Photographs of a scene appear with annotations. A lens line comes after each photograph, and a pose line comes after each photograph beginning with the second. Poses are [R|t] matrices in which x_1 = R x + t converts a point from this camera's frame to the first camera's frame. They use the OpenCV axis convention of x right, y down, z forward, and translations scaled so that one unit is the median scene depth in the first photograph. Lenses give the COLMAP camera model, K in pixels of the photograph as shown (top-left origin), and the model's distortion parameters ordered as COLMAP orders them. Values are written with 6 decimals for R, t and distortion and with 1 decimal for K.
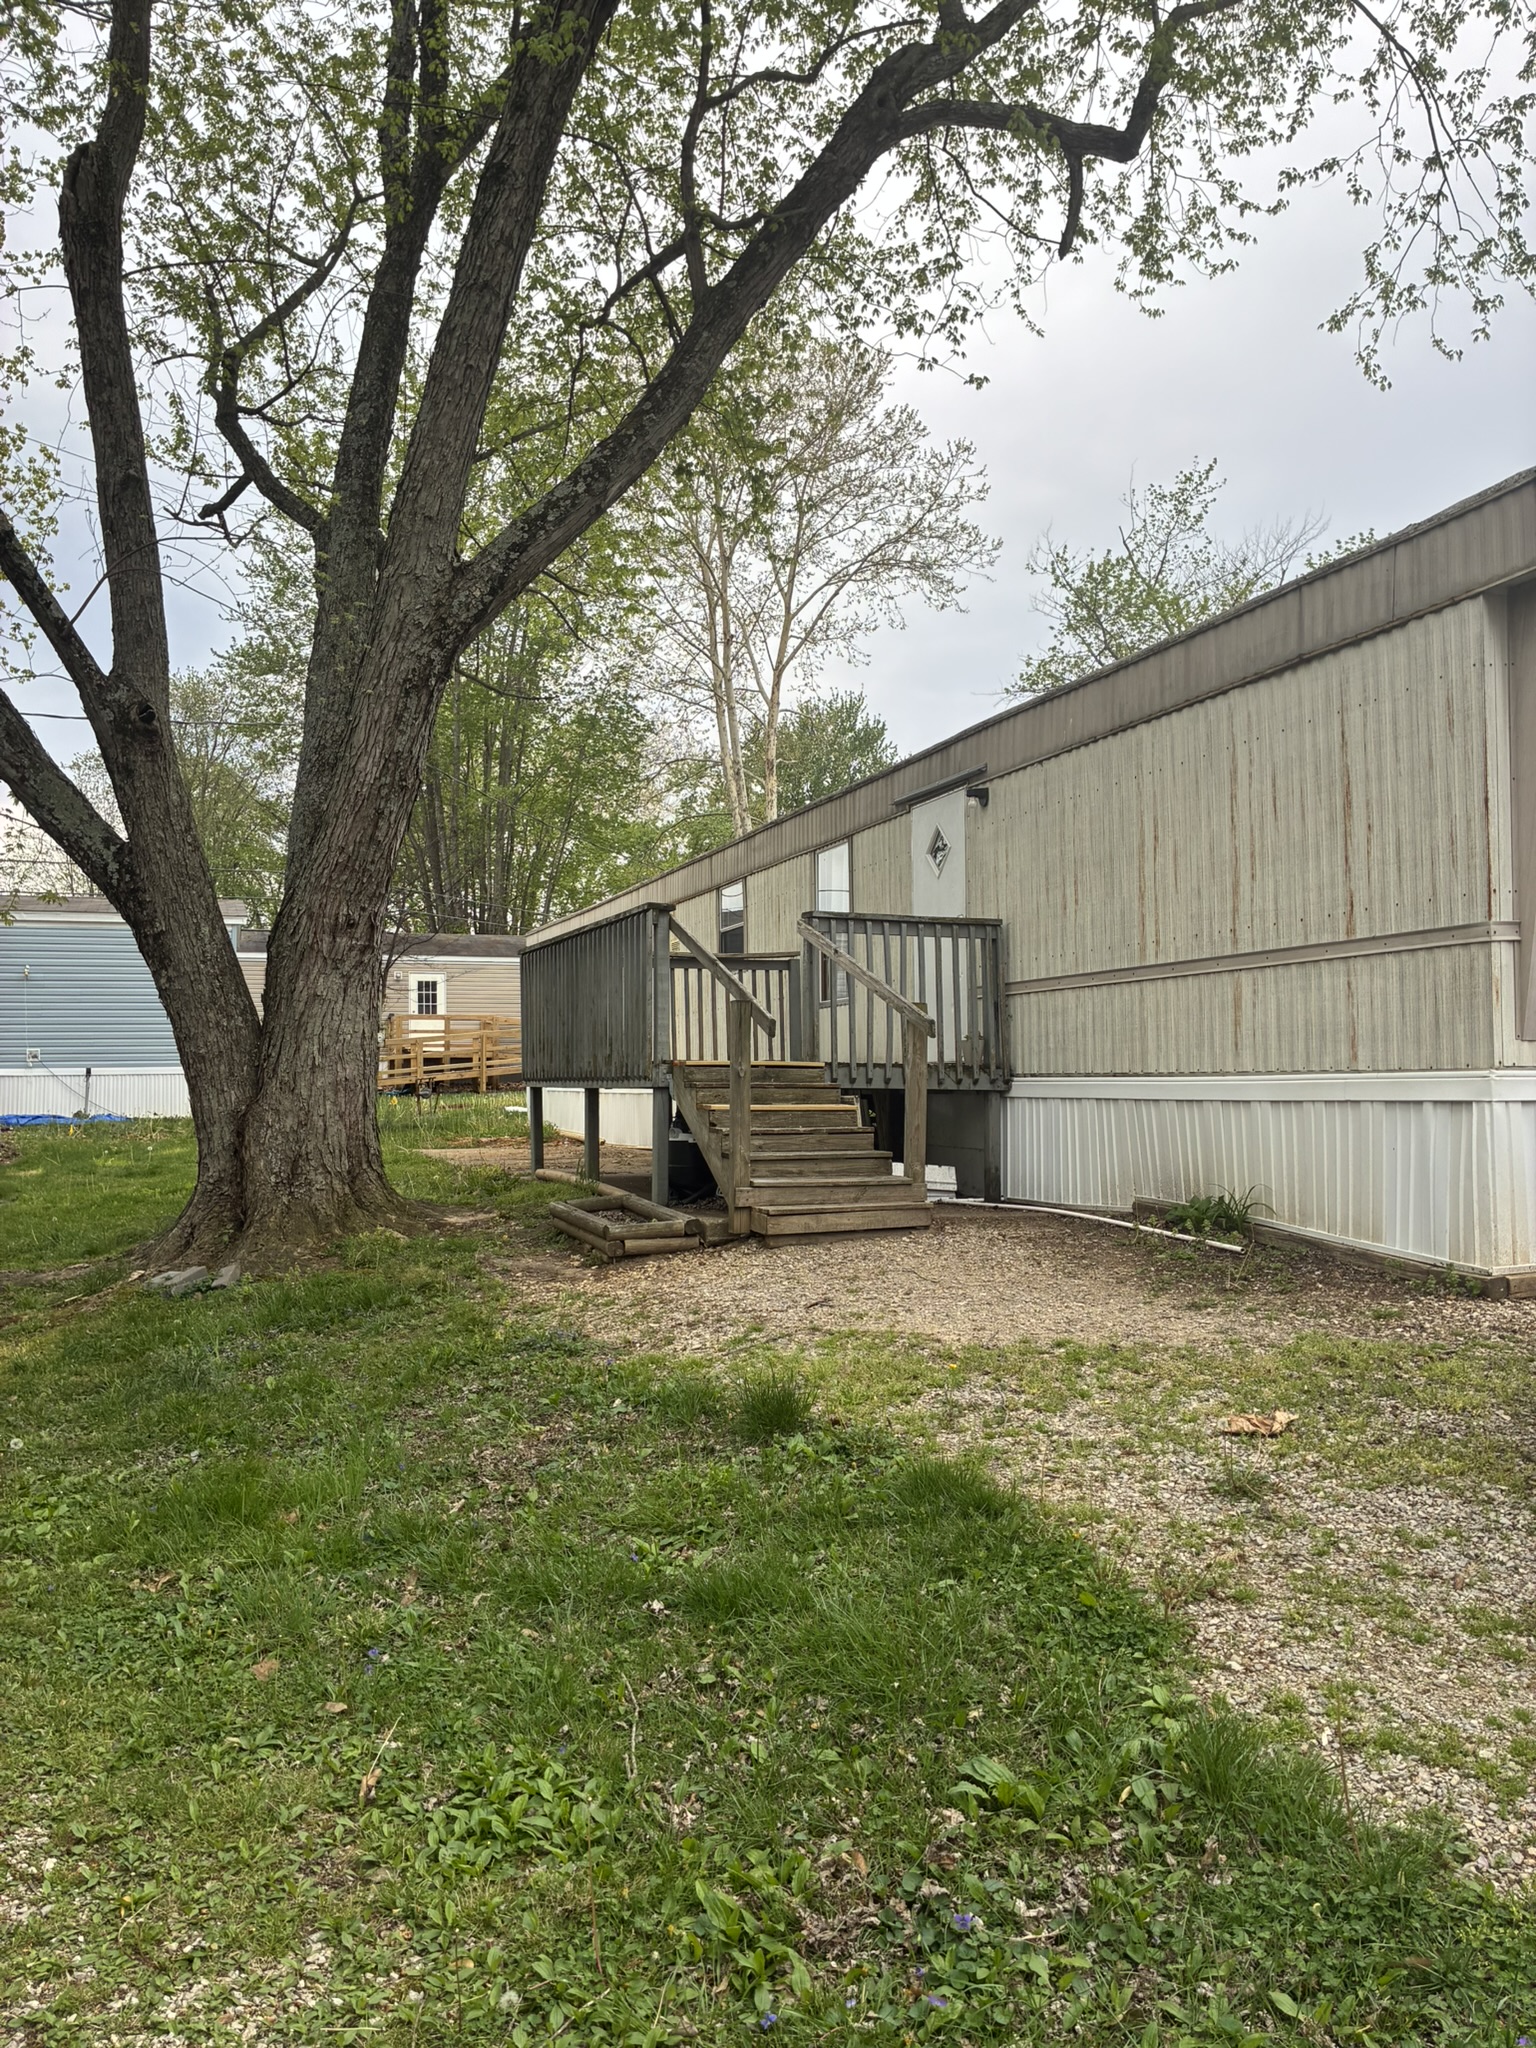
lens RADIAL K [[1547.1, 0, 776.2], [0, 1547.1, 1032.0], [0, 0, 1]] dist [0.045818, -0.064526]
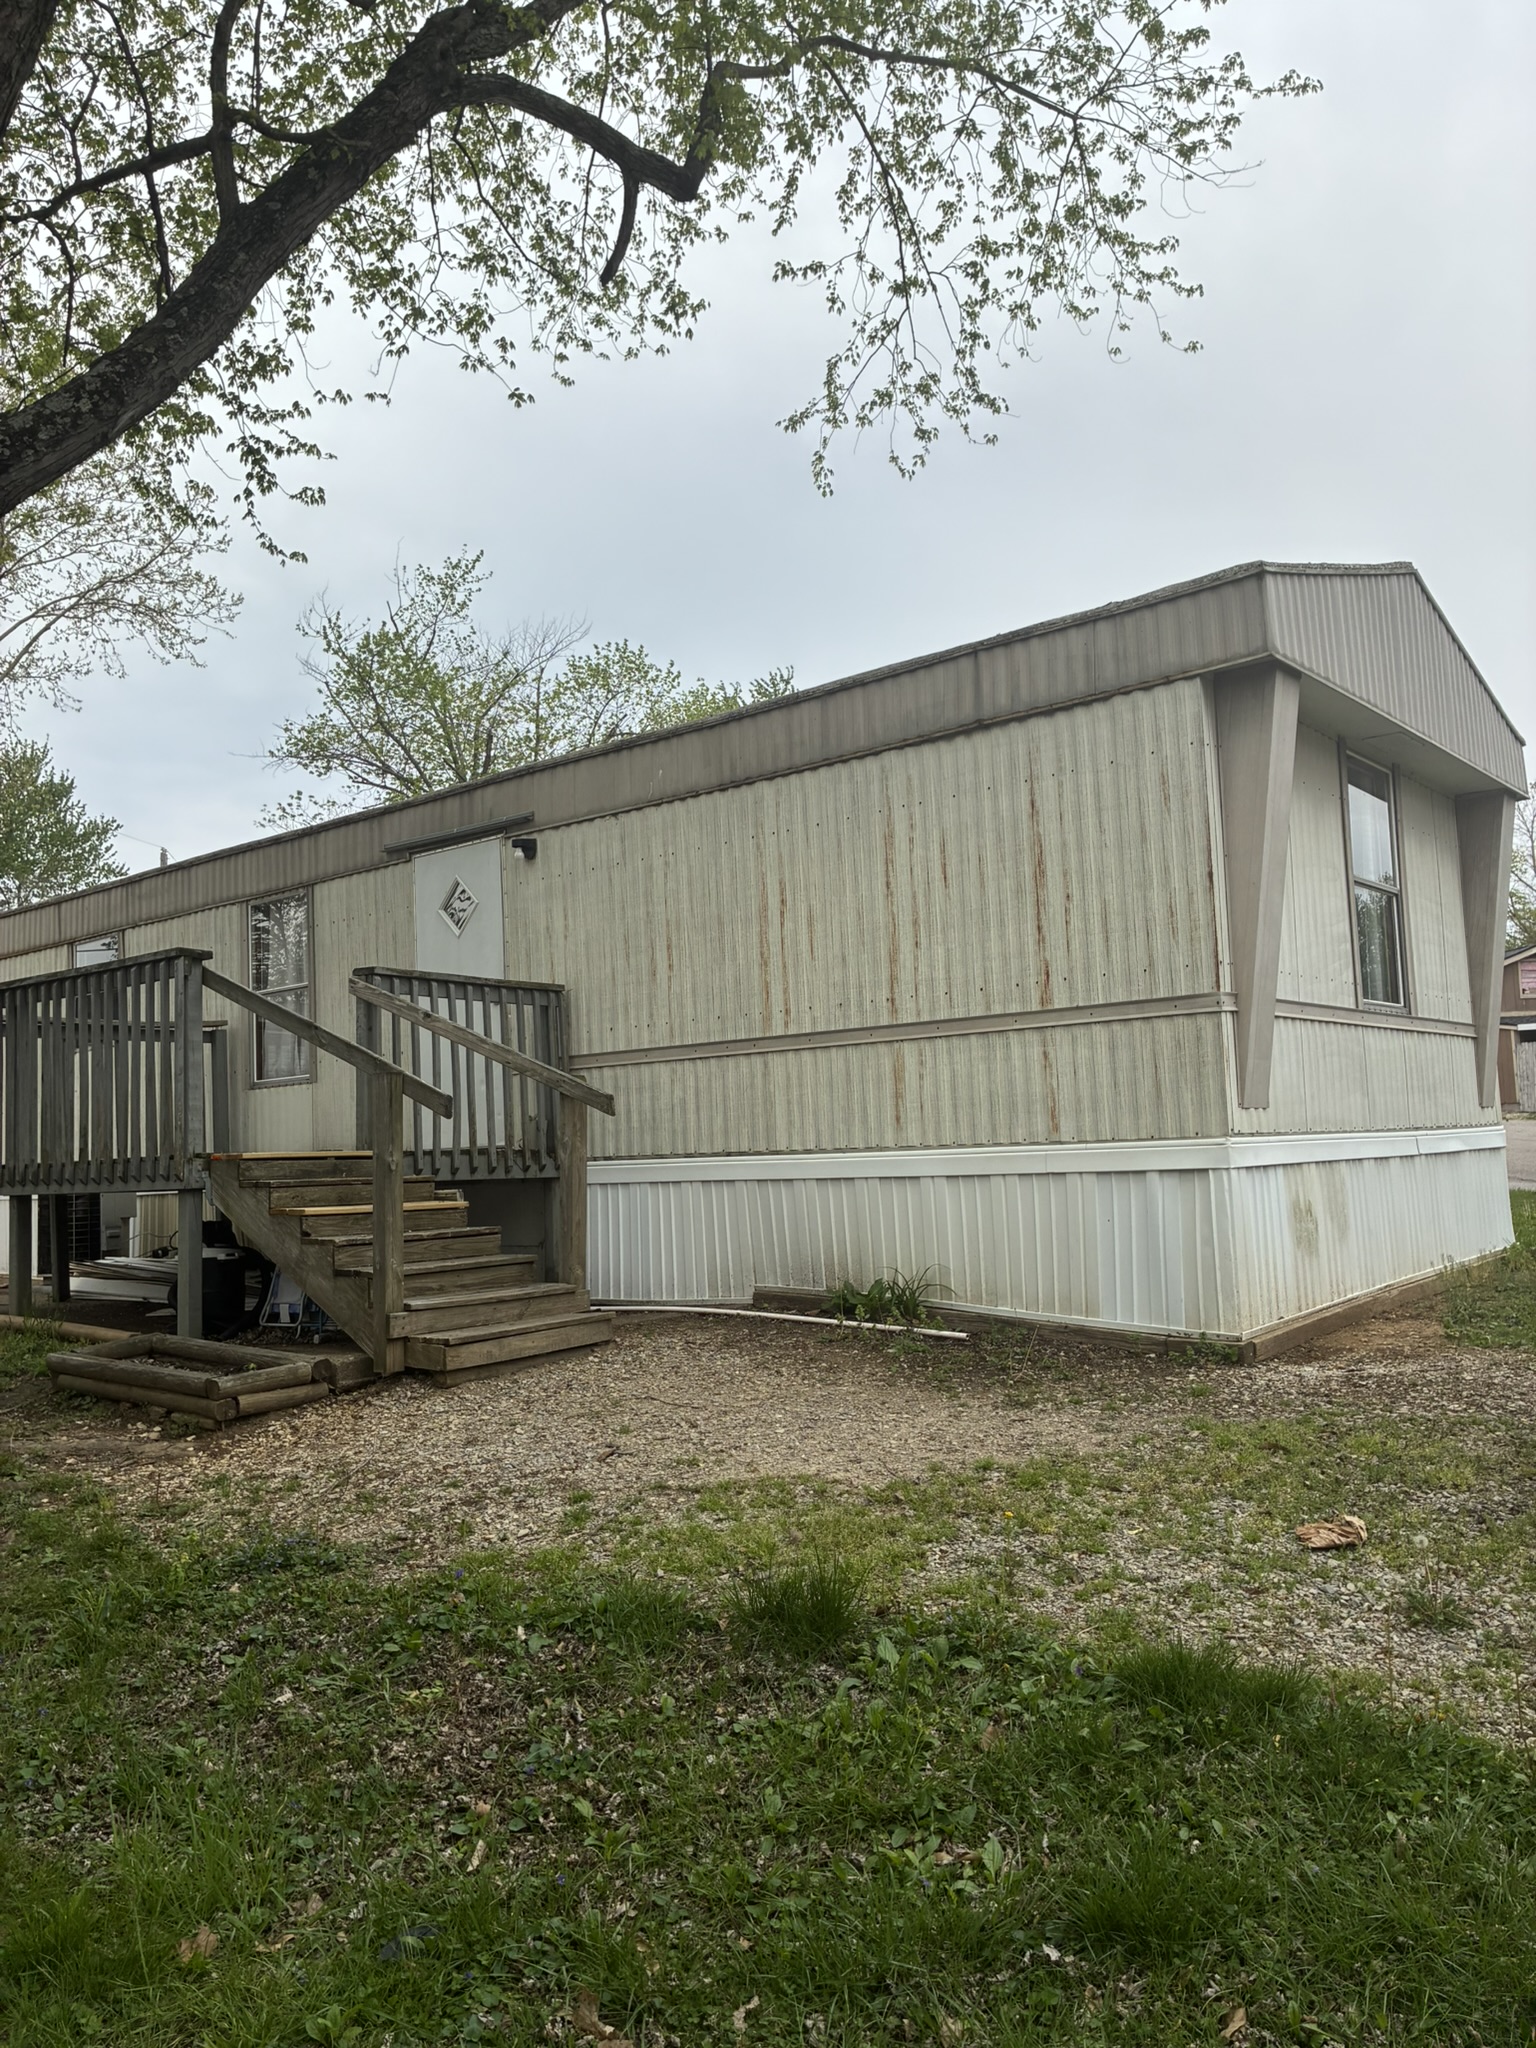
lens RADIAL K [[1547.1, 0, 775.0], [0, 1547.1, 1015.5], [0, 0, 1]] dist [0.045818, -0.064526]
pose [[0.866130, 0.016947, 0.499532, -0.213650], [0.016105, 0.997960, -0.061781, 0.002120], [-0.499560, 0.061556, 0.864090, 0.184116]]
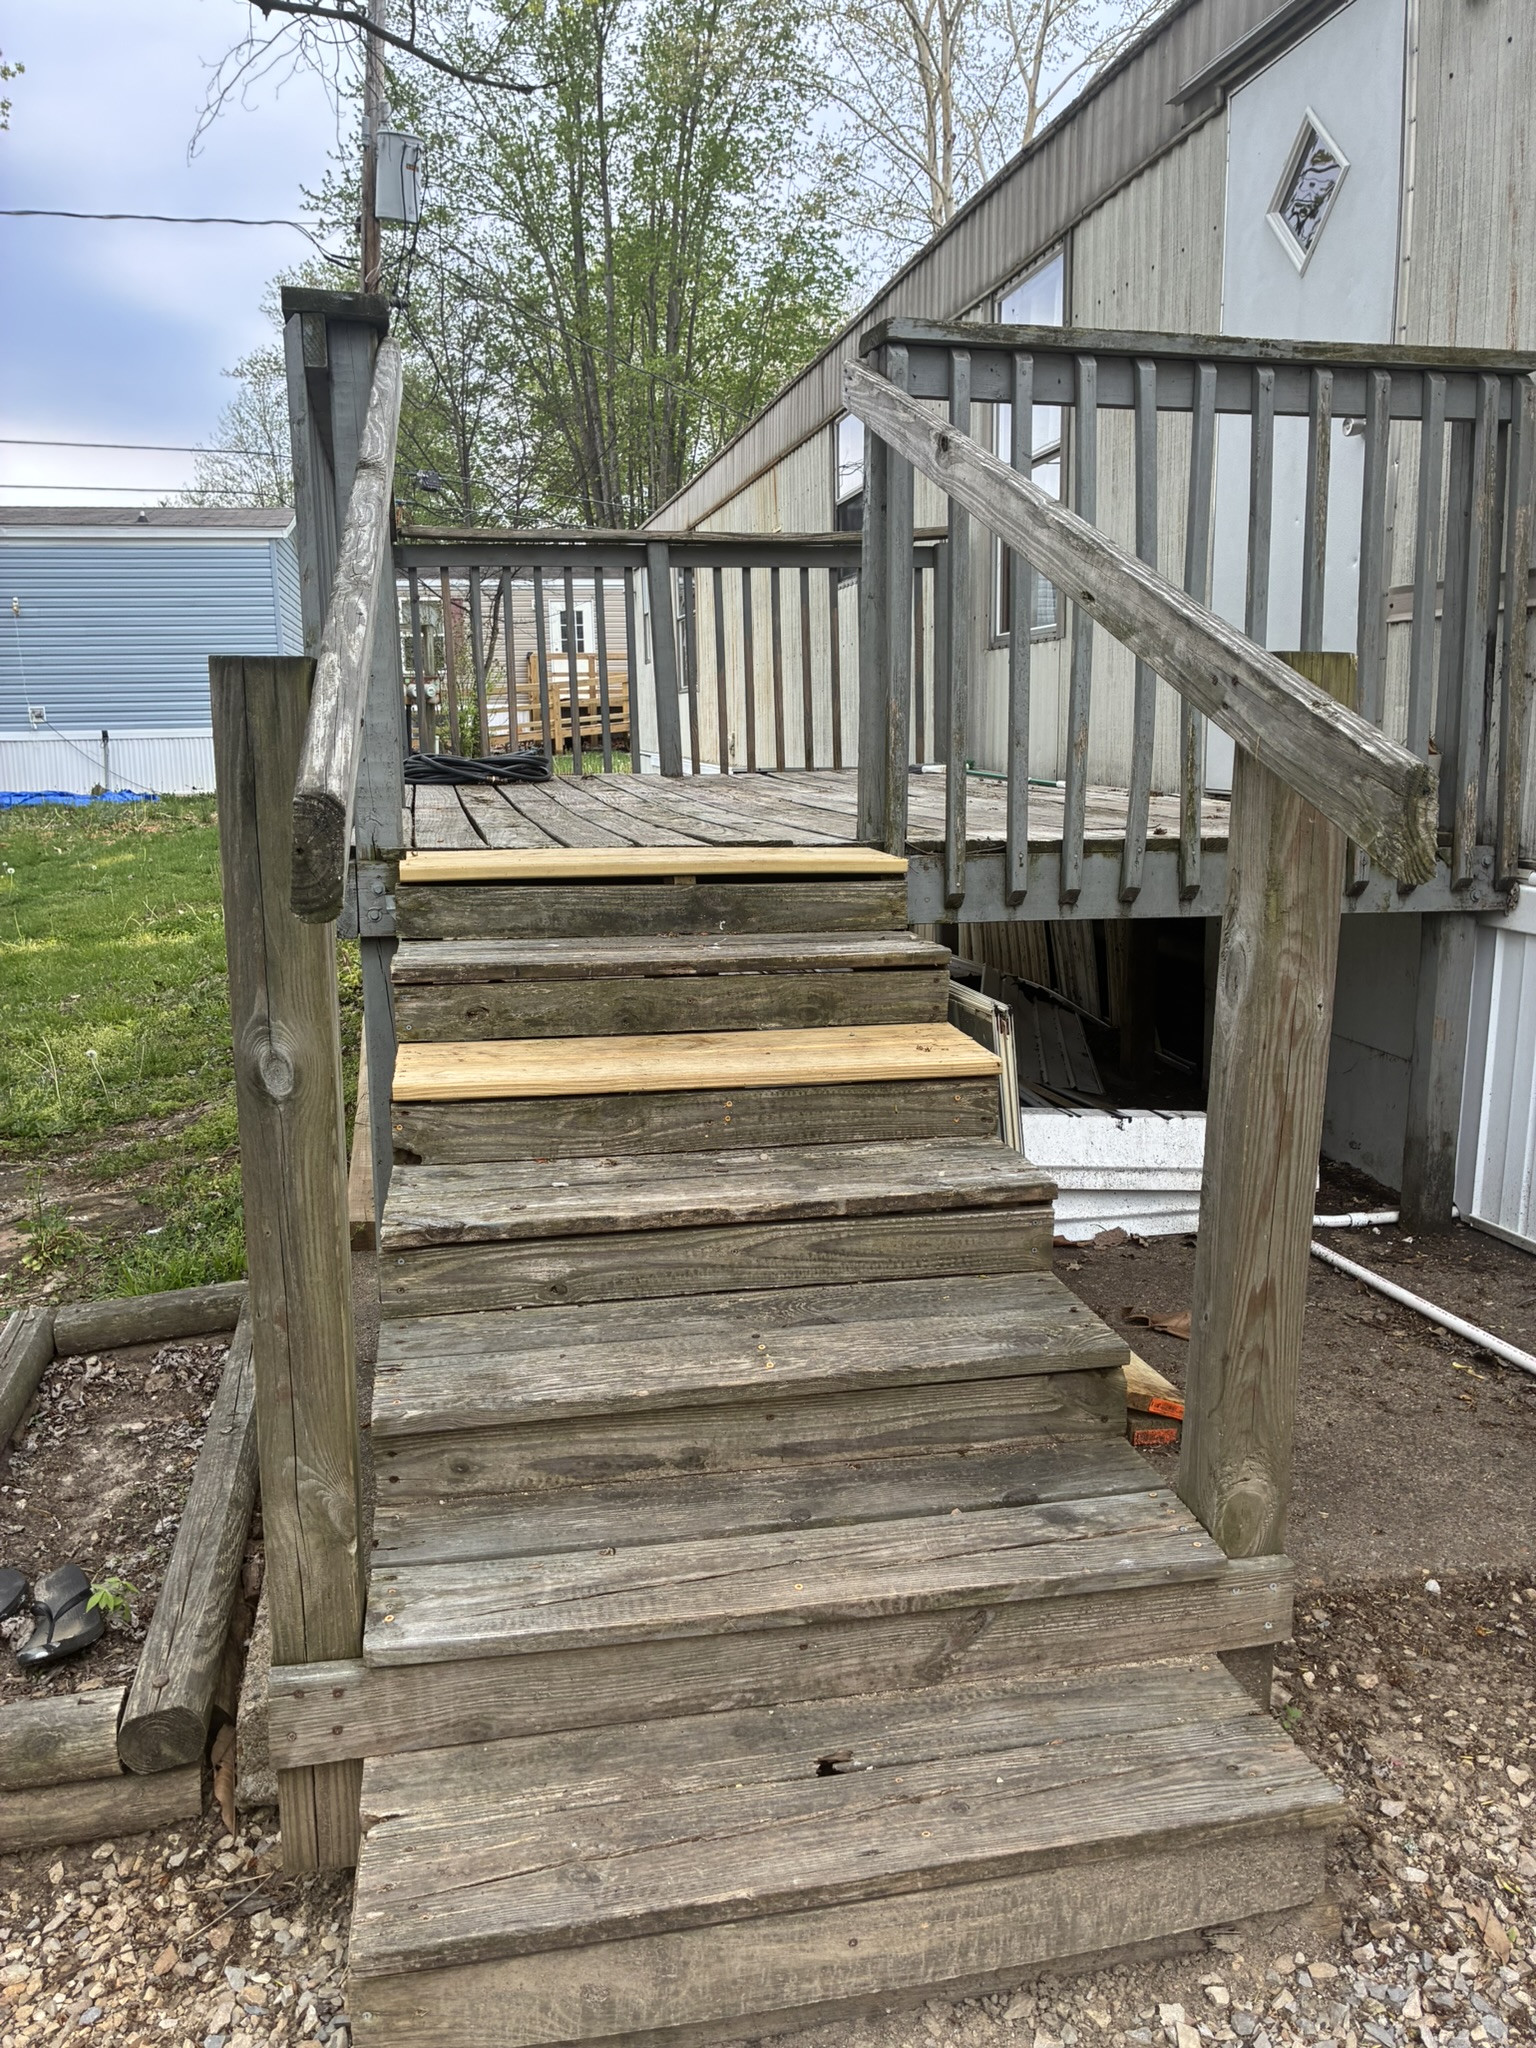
lens RADIAL K [[1547.1, 0, 760.4], [0, 1547.1, 1025.1], [0, 0, 1]] dist [0.045818, -0.064526]
pose [[0.986880, 0.025110, -0.159490, 0.051856], [0.011754, 0.974037, 0.226083, -0.016704], [0.161026, -0.224991, 0.960963, 0.714802]]
